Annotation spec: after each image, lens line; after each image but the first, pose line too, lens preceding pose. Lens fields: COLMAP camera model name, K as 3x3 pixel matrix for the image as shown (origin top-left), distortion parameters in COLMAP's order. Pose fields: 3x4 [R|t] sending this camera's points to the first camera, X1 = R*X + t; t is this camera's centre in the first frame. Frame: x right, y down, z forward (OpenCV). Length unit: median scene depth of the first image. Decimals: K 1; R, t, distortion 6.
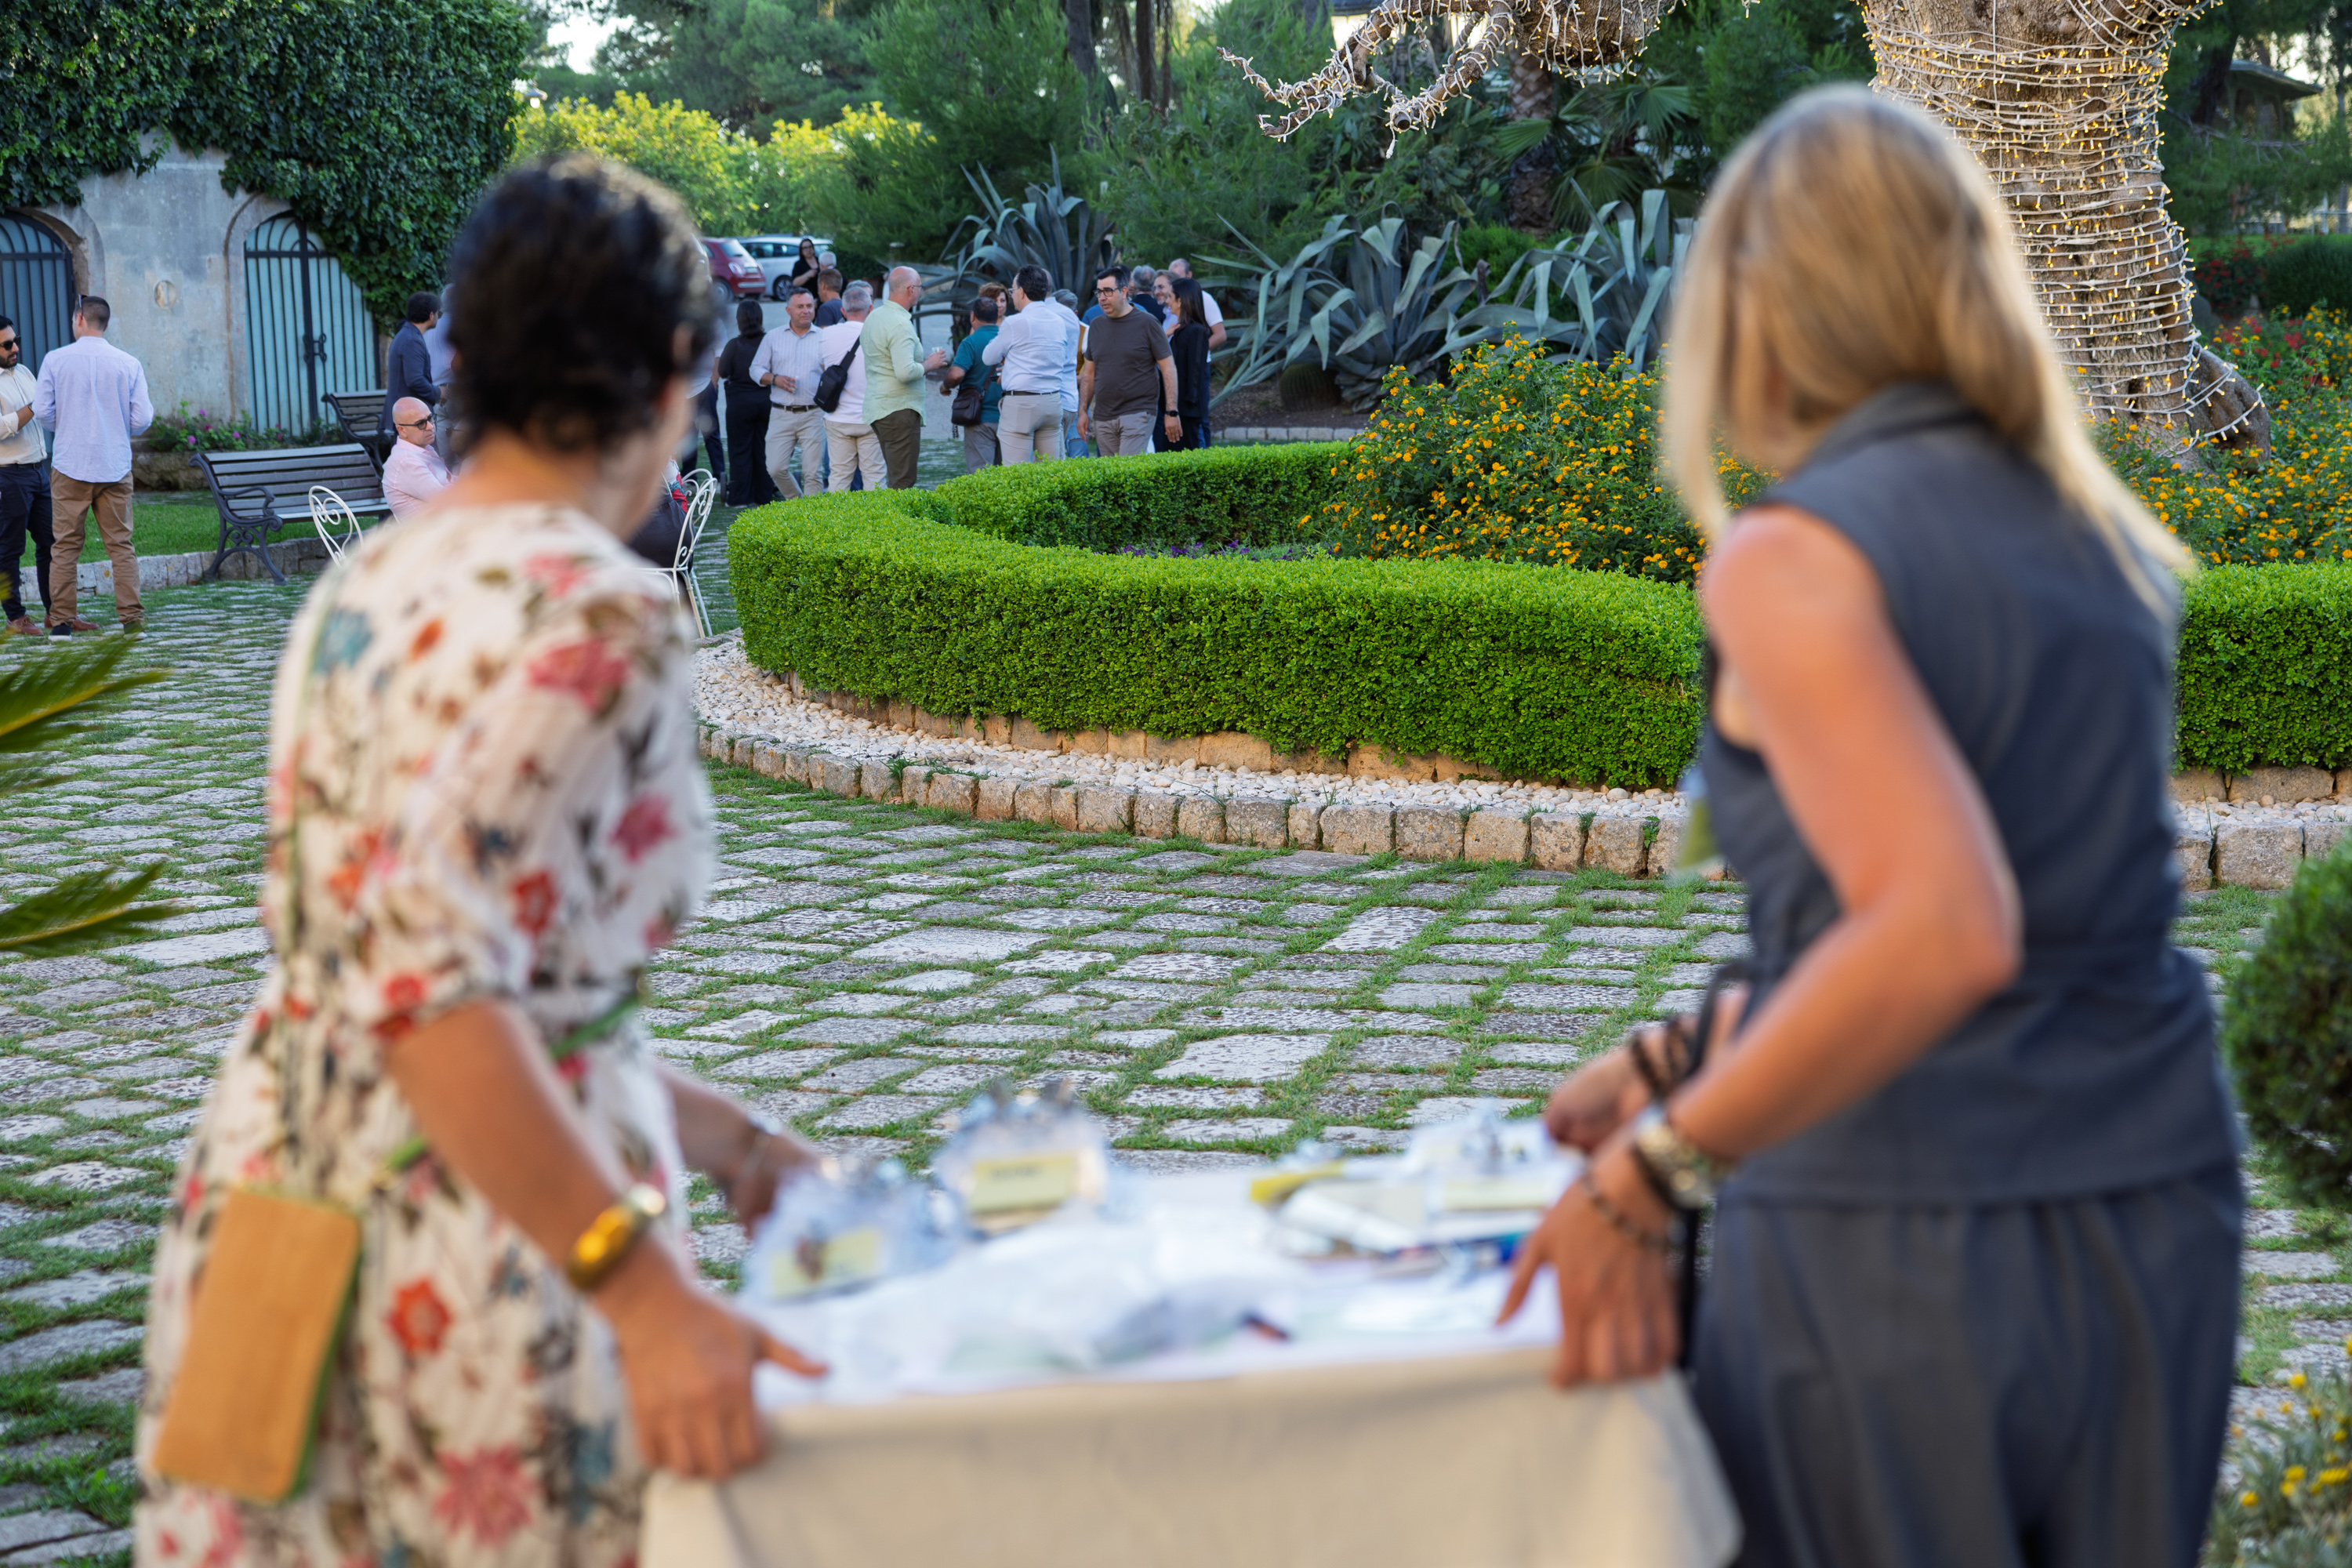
lens RADIAL K [[4233.6, 0, 1175.1], [0, 4233.6, 750.8], [0, 0, 1]] dist [0.137887, 0.006367]
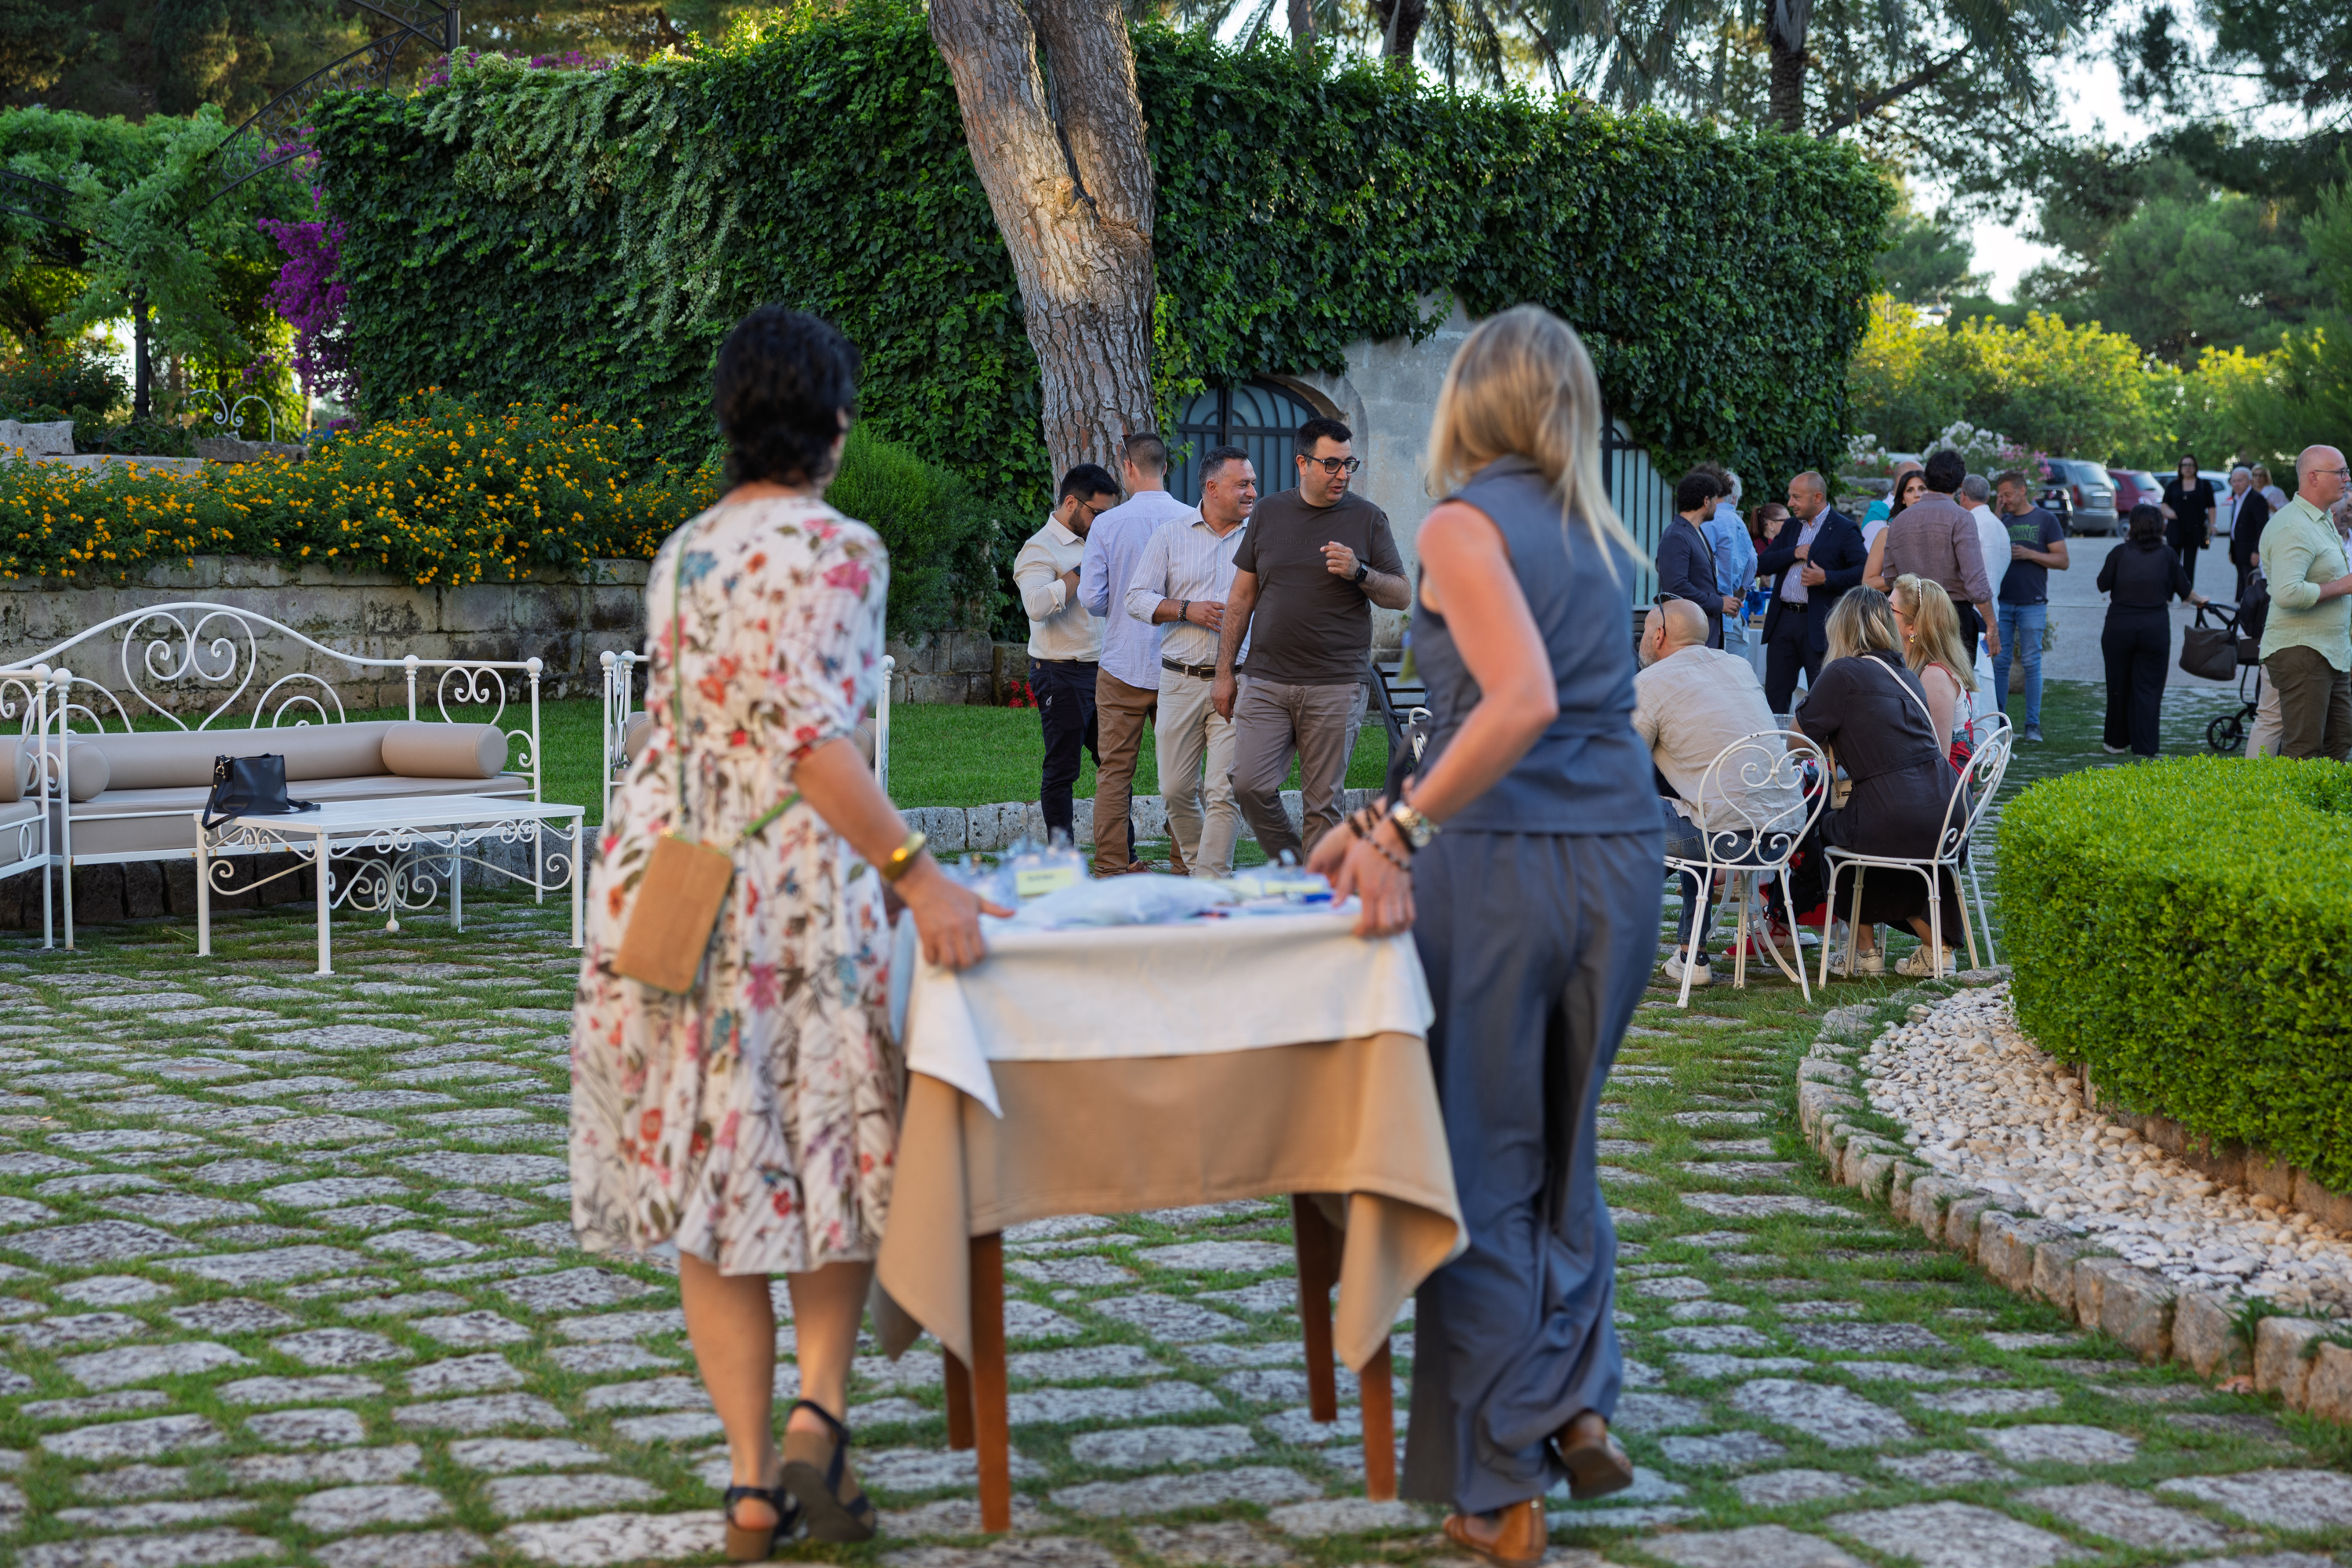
lens RADIAL K [[4233.6, 0, 1175.1], [0, 4233.6, 750.8], [0, 0, 1]] dist [0.137887, 0.006367]
pose [[0.945619, 0.056798, -0.320280, -0.022204], [-0.074705, 0.996239, -0.043894, -0.025588], [0.316582, 0.065433, 0.946306, 0.389393]]
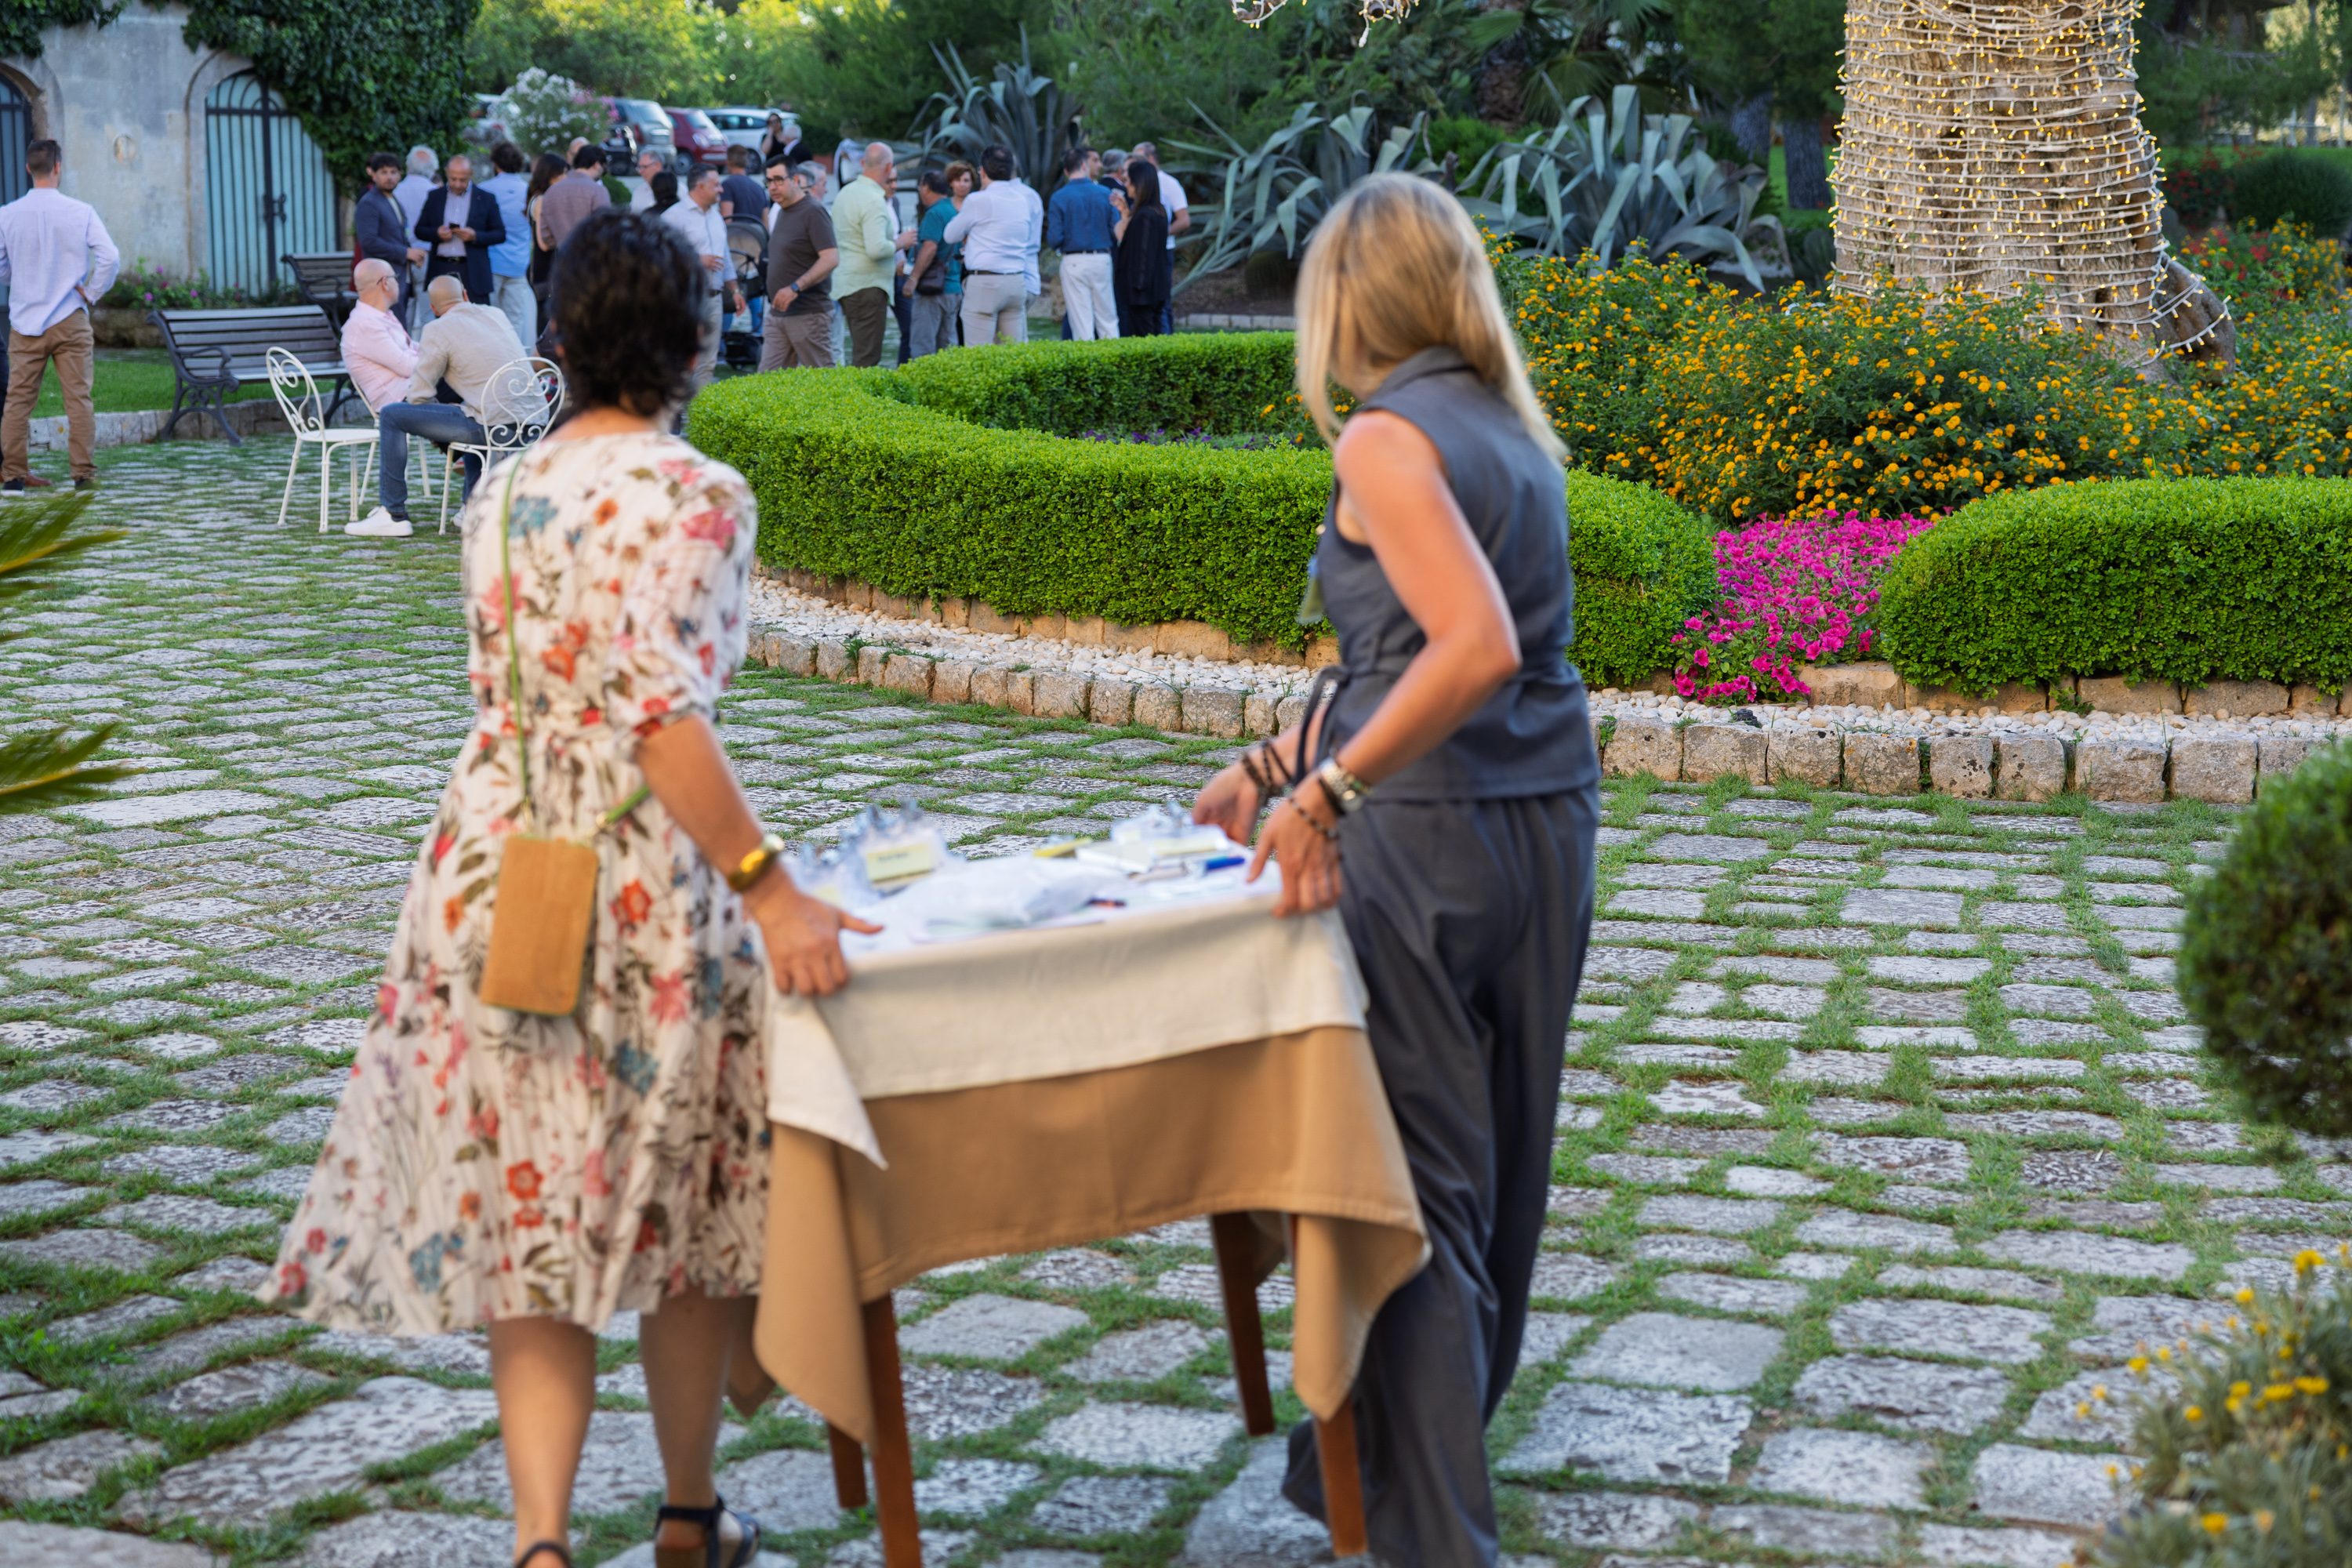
lens RADIAL K [[4219.6, 0, 1170.7], [0, 4219.6, 755.0], [0, 0, 1]] dist [0.170717, -0.175490]
pose [[0.999628, 0.025116, 0.010615, -0.000730], [-0.025404, 0.999287, 0.027920, -0.000347], [-0.009906, -0.028179, 0.999554, 0.003190]]
